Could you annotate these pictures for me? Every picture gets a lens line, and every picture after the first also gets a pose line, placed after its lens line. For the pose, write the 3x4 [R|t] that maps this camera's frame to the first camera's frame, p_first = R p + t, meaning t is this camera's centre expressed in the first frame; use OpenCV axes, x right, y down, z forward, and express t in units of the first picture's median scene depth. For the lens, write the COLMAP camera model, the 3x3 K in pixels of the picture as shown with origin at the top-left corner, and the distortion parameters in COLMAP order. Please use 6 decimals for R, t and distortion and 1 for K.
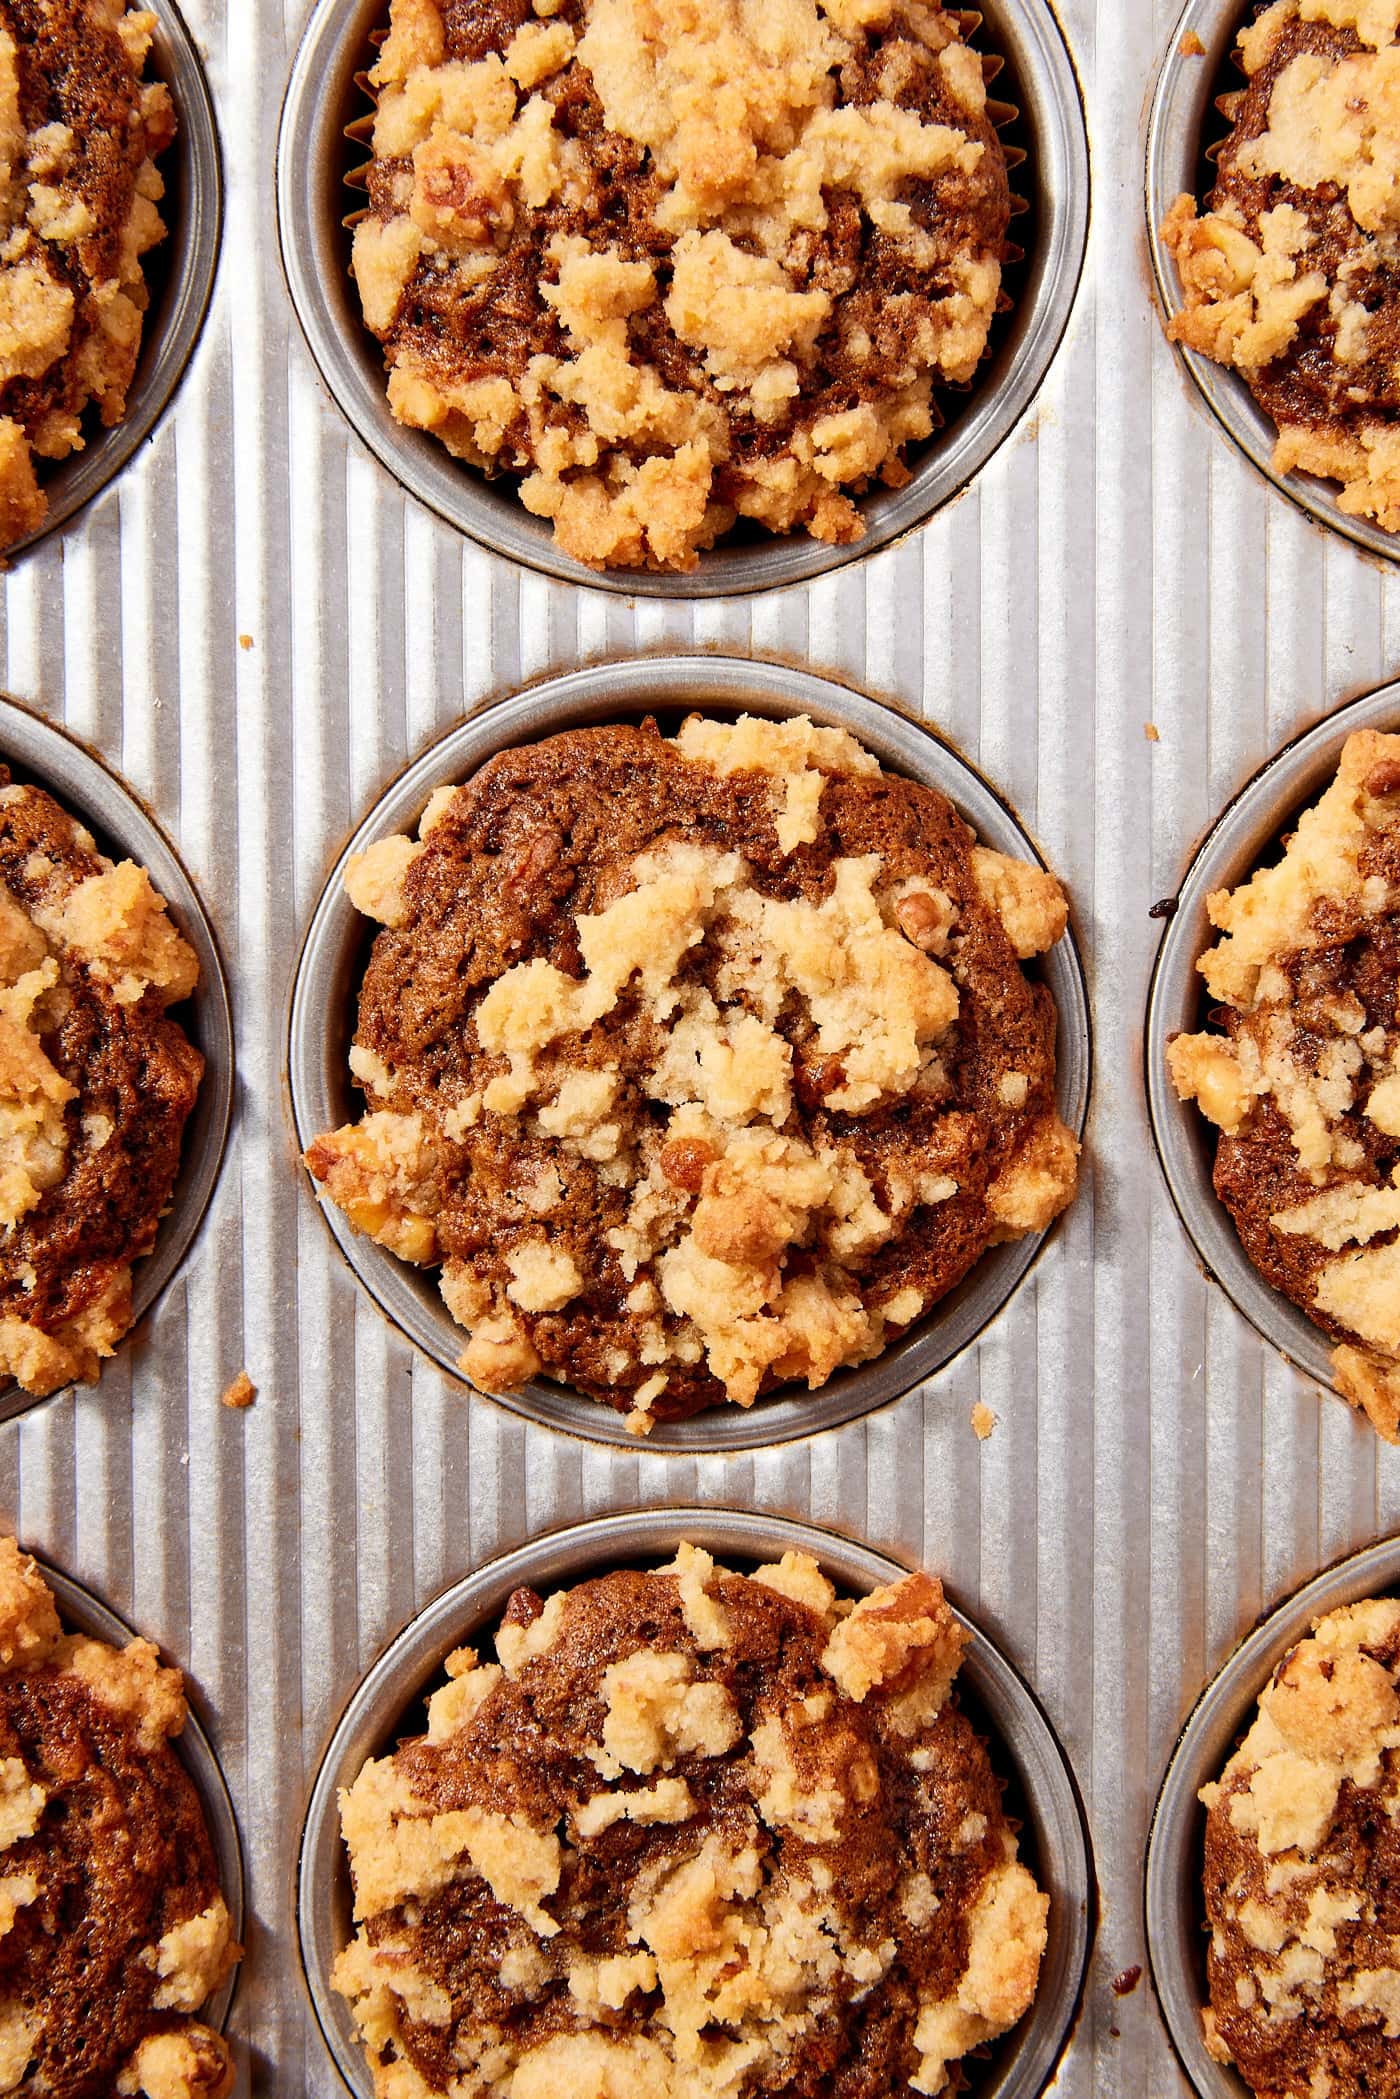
lens RADIAL K [[6855.1, 0, 700.0], [0, 6855.1, 1049.5], [0, 0, 1]] dist [0.020689, -0.315520]
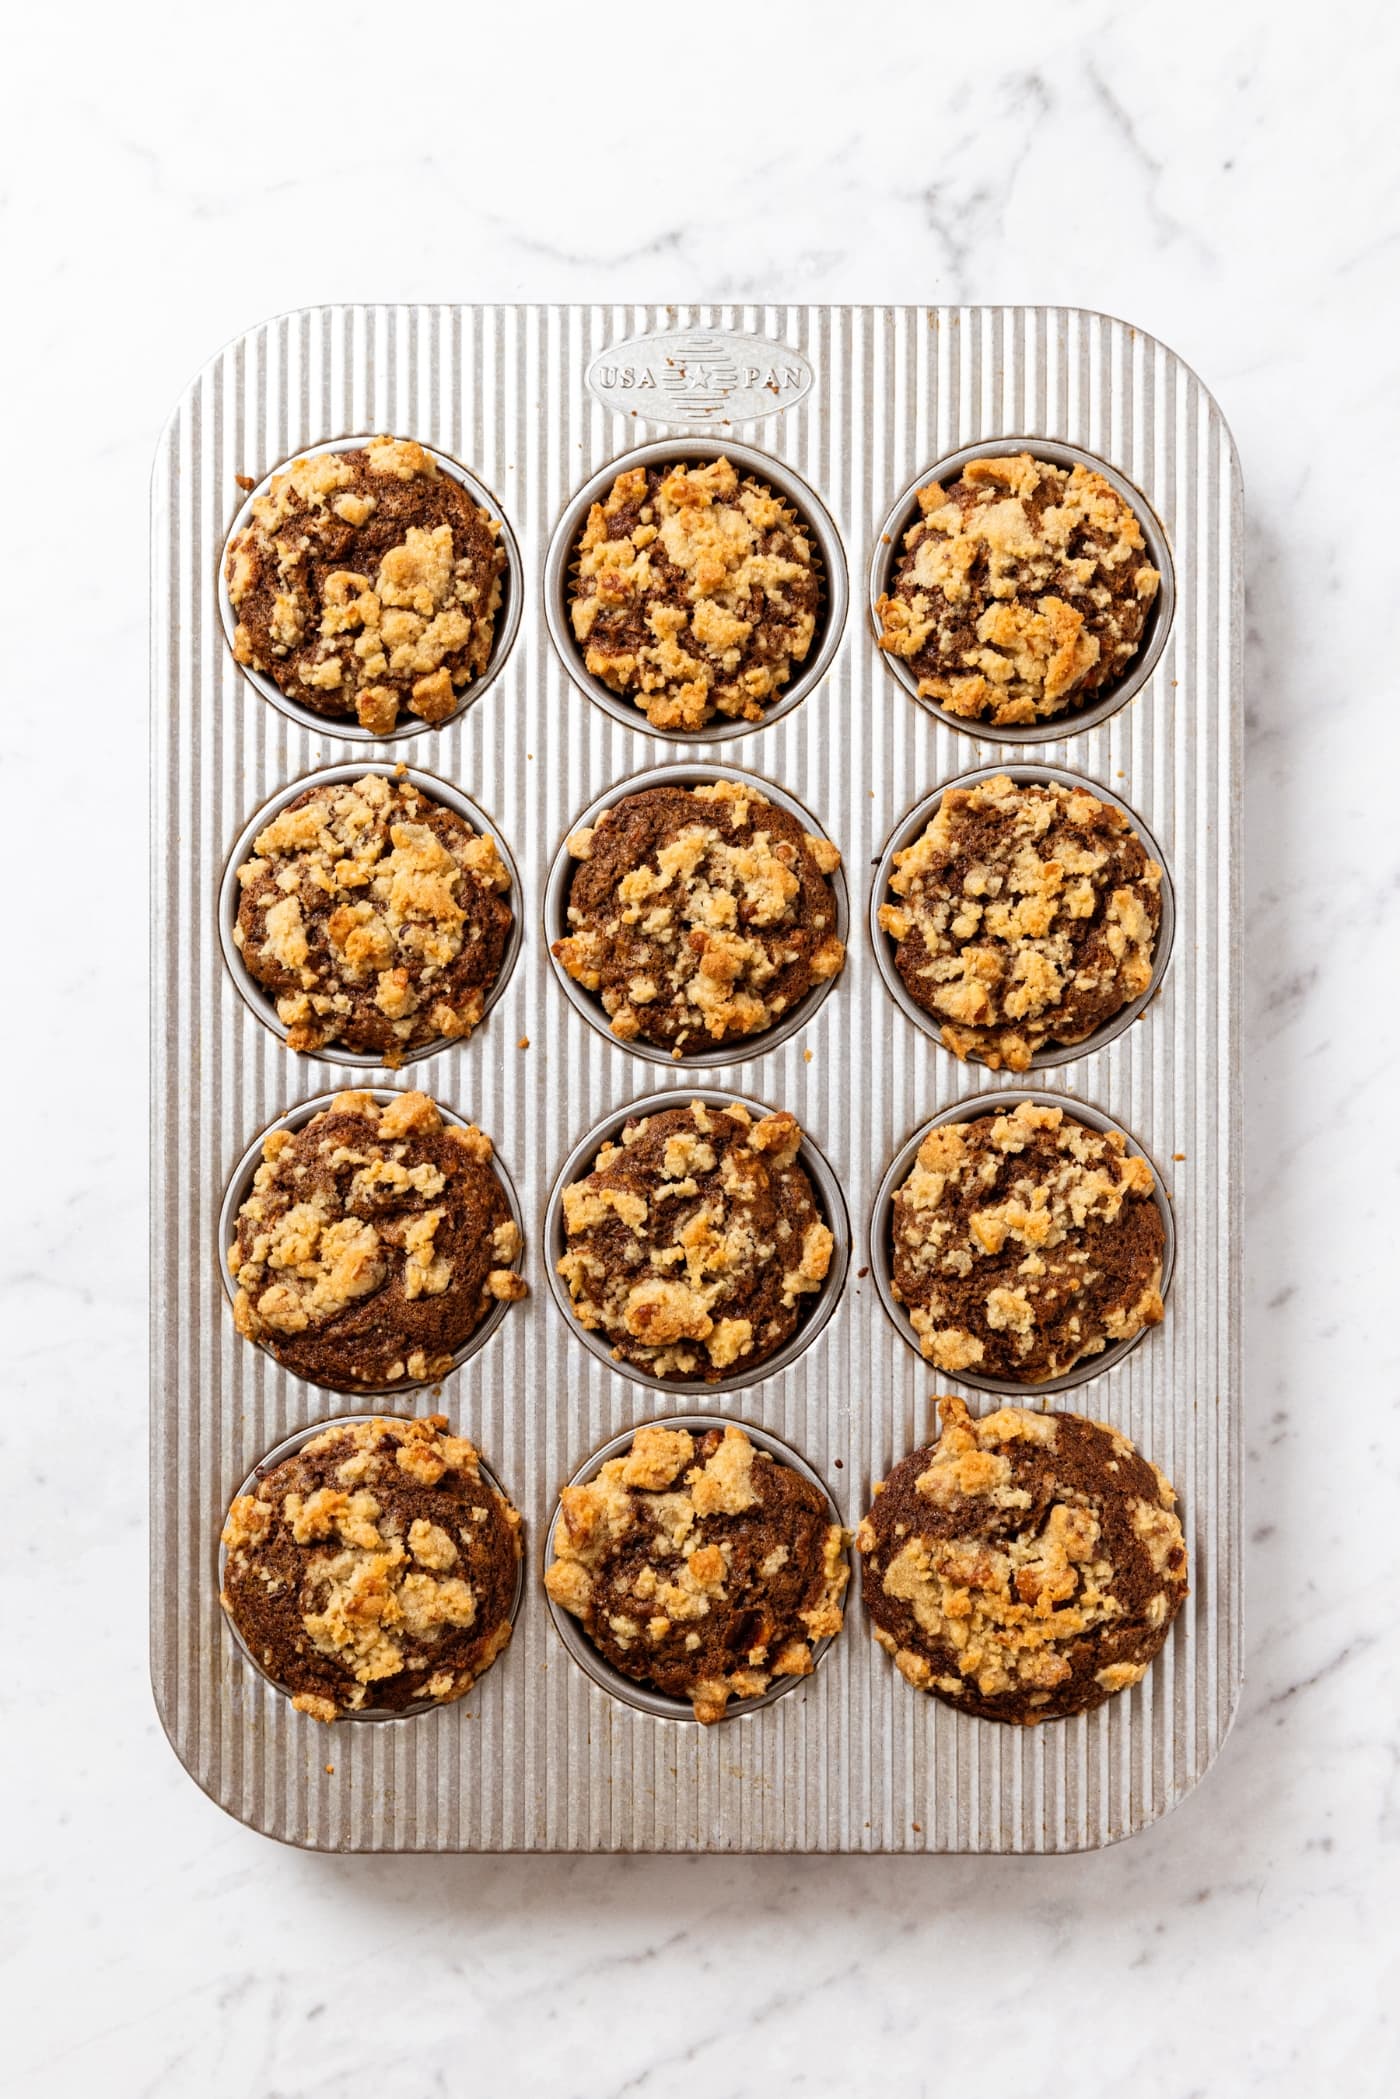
lens RADIAL K [[6855.1, 0, 700.0], [0, 6855.1, 1049.5], [0, 0, 1]] dist [0.020689, -0.315520]
pose [[0.999311, 0.007894, 0.036265, -0.096655], [-0.001835, 0.986436, -0.164134, 0.491044], [-0.037069, 0.163954, 0.985771, -1.607963]]
